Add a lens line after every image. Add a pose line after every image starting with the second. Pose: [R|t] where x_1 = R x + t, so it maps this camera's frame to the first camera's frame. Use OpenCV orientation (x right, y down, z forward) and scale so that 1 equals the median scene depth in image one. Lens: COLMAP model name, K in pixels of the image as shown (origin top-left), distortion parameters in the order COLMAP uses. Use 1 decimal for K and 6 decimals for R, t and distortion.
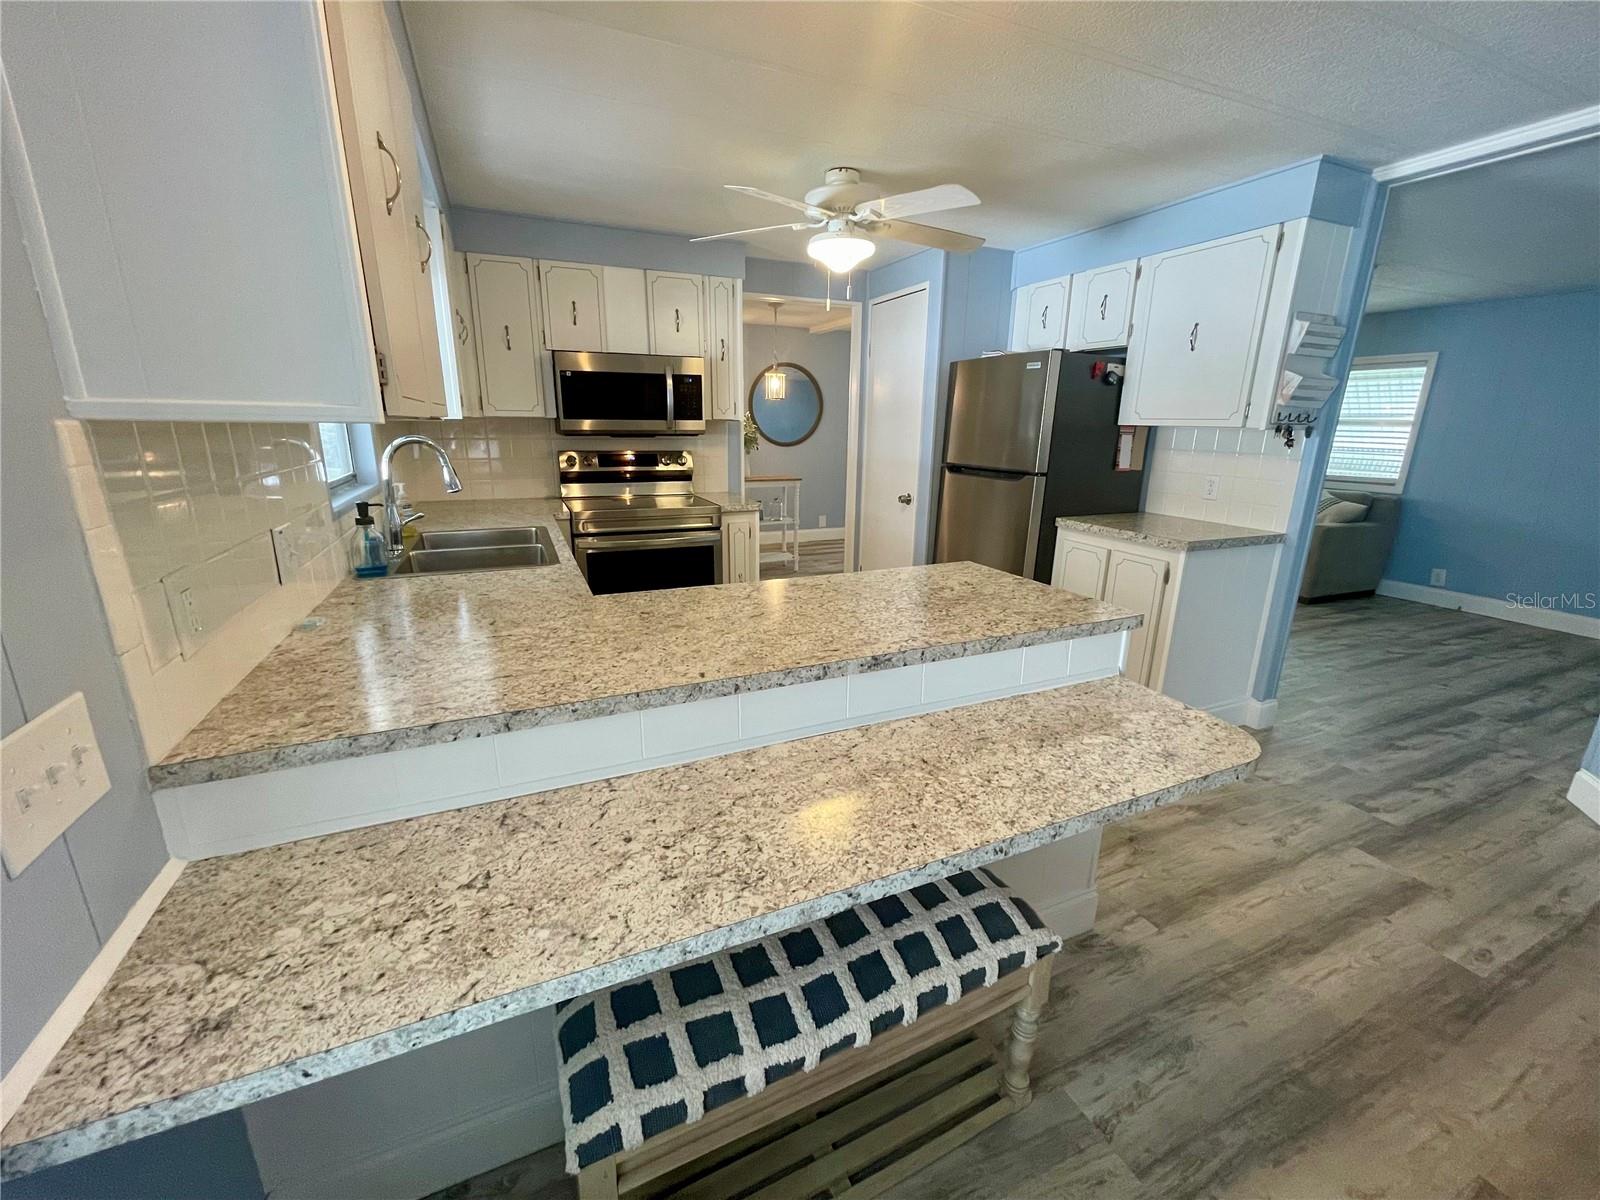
lens RADIAL K [[643.0, 0, 800.0], [0, 643.0, 600.0], [0, 0, 1]] dist [-0.000104, -0.000051]
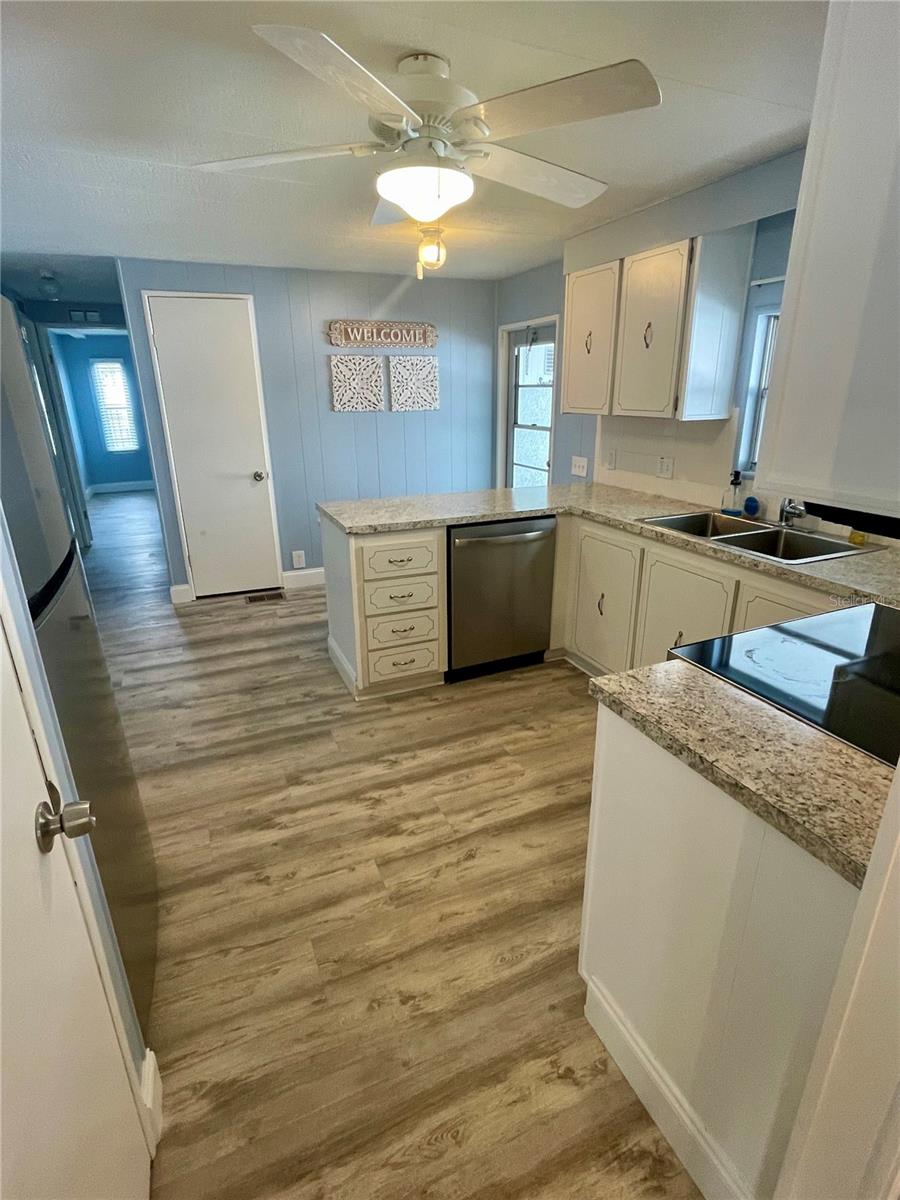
lens RADIAL K [[594.1, 0, 450.0], [0, 594.1, 600.0], [0, 0, 1]] dist [0.000555, -0.000260]
pose [[-0.999924, -0.009590, 0.007761, 0.033271], [-0.003407, 0.819283, 0.573379, -0.589406], [-0.011858, 0.573309, -0.819254, 1.911240]]
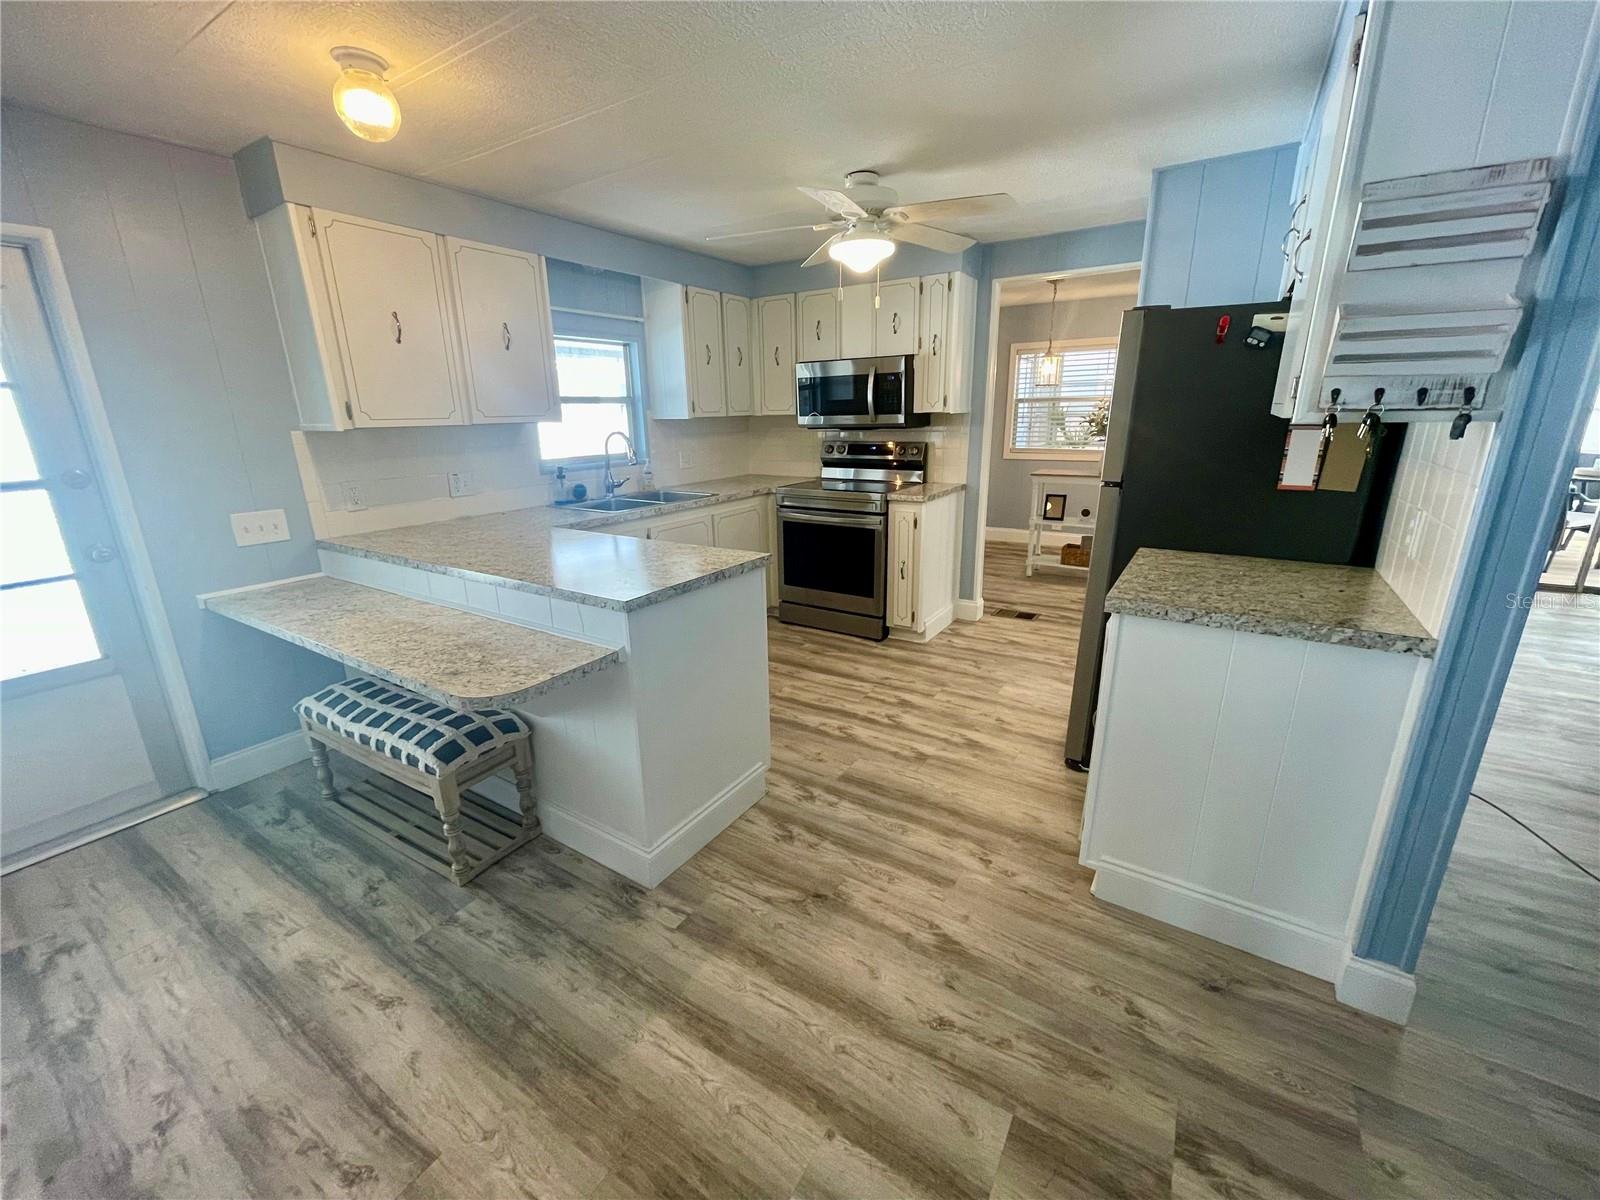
lens RADIAL K [[648.6, 0, 800.0], [0, 648.6, 600.0], [0, 0, 1]] dist [-0.005944, 0.000075]
pose [[0.546417, 0.213931, -0.809730, 1.050970], [-0.198531, 0.972355, 0.122925, -0.115173], [0.813642, 0.093588, 0.573783, 0.404577]]
